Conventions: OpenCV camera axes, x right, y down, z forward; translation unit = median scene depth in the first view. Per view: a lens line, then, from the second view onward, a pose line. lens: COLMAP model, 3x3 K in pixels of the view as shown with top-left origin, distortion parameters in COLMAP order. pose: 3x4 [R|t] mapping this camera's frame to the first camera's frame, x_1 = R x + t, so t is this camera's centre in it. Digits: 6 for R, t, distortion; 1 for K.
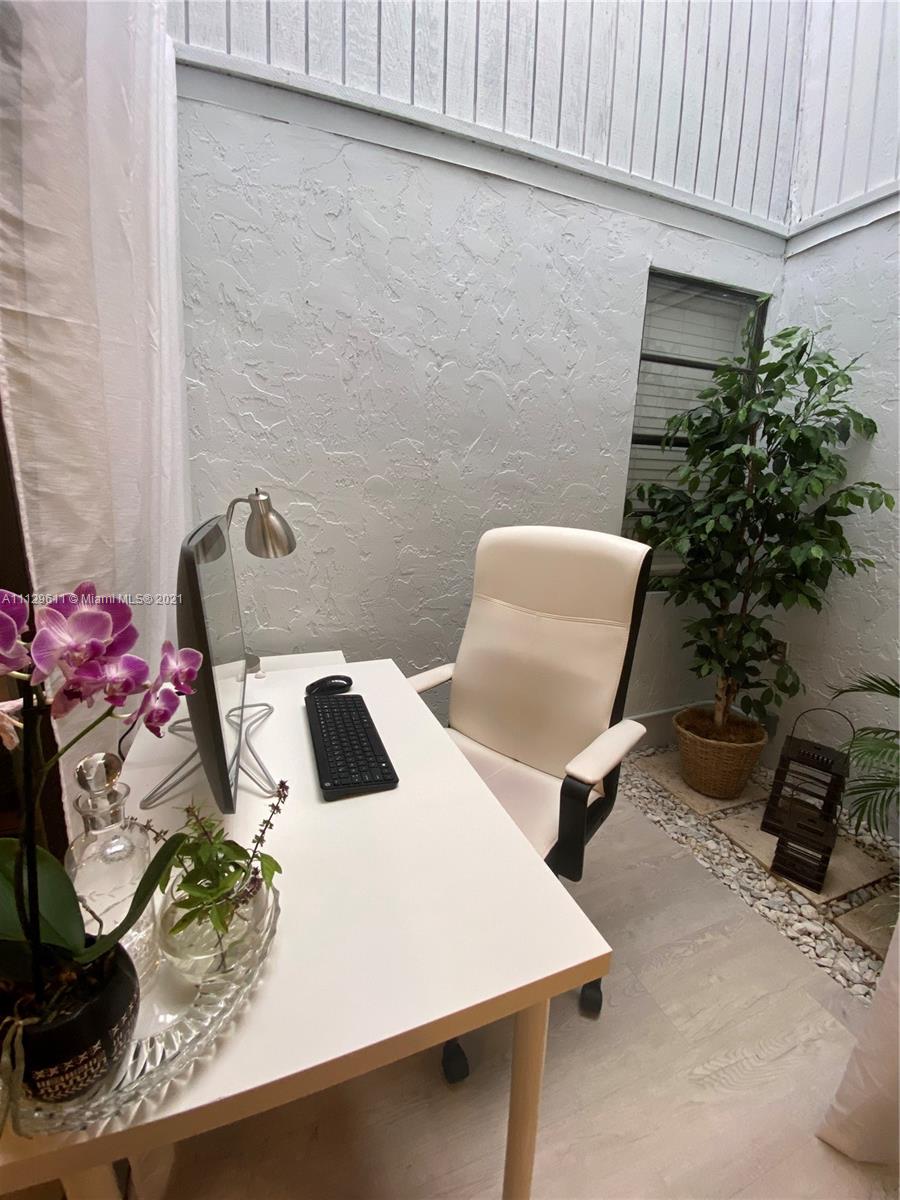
lens RADIAL K [[480.6, 0, 449.7], [0, 480.6, 600.8], [0, 0, 1]] dist [0.008426, -0.014665]
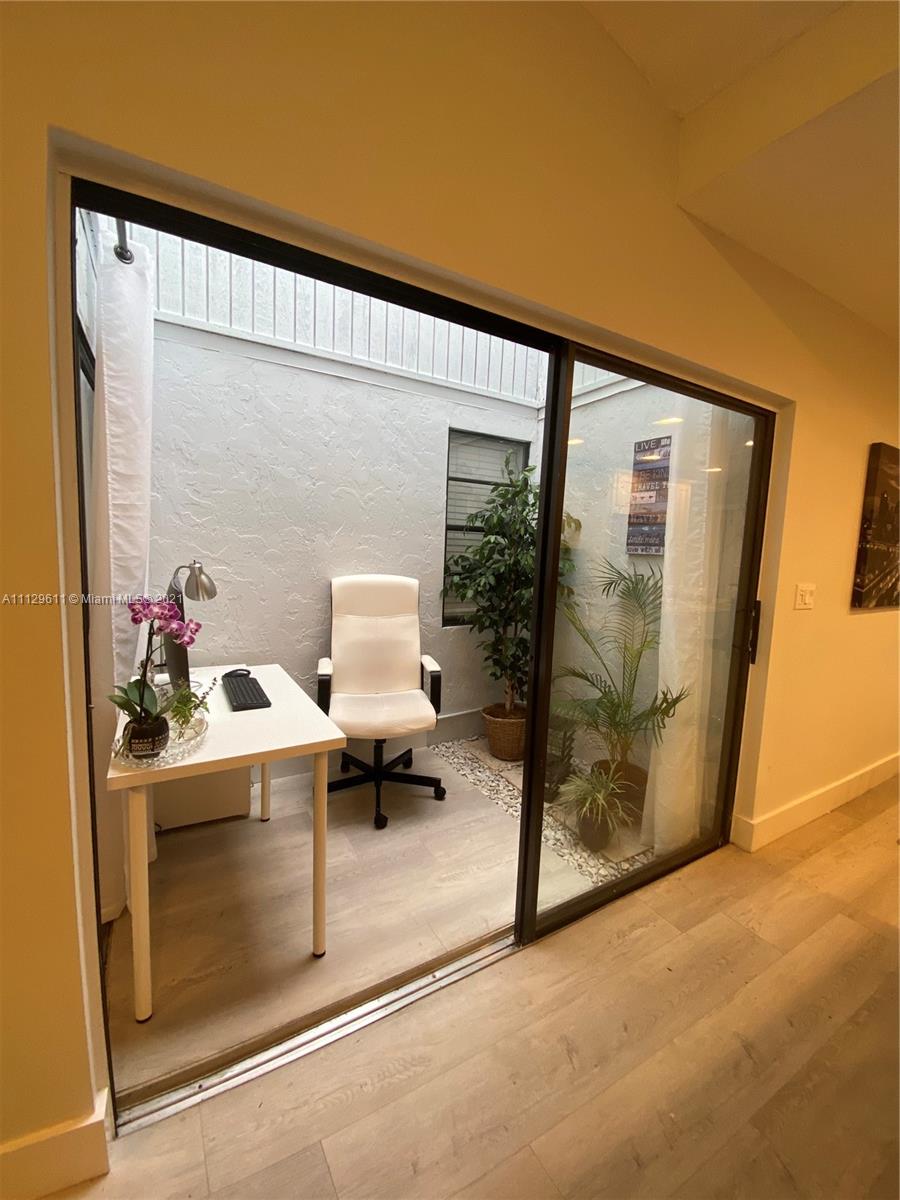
lens RADIAL K [[480.6, 0, 454.1], [0, 480.6, 599.3], [0, 0, 1]] dist [0.008426, -0.014665]
pose [[0.985723, -0.006306, 0.168256, 0.168902], [0.026252, 0.992834, -0.116584, 0.098192], [-0.166315, 0.119337, 0.978825, -0.618904]]
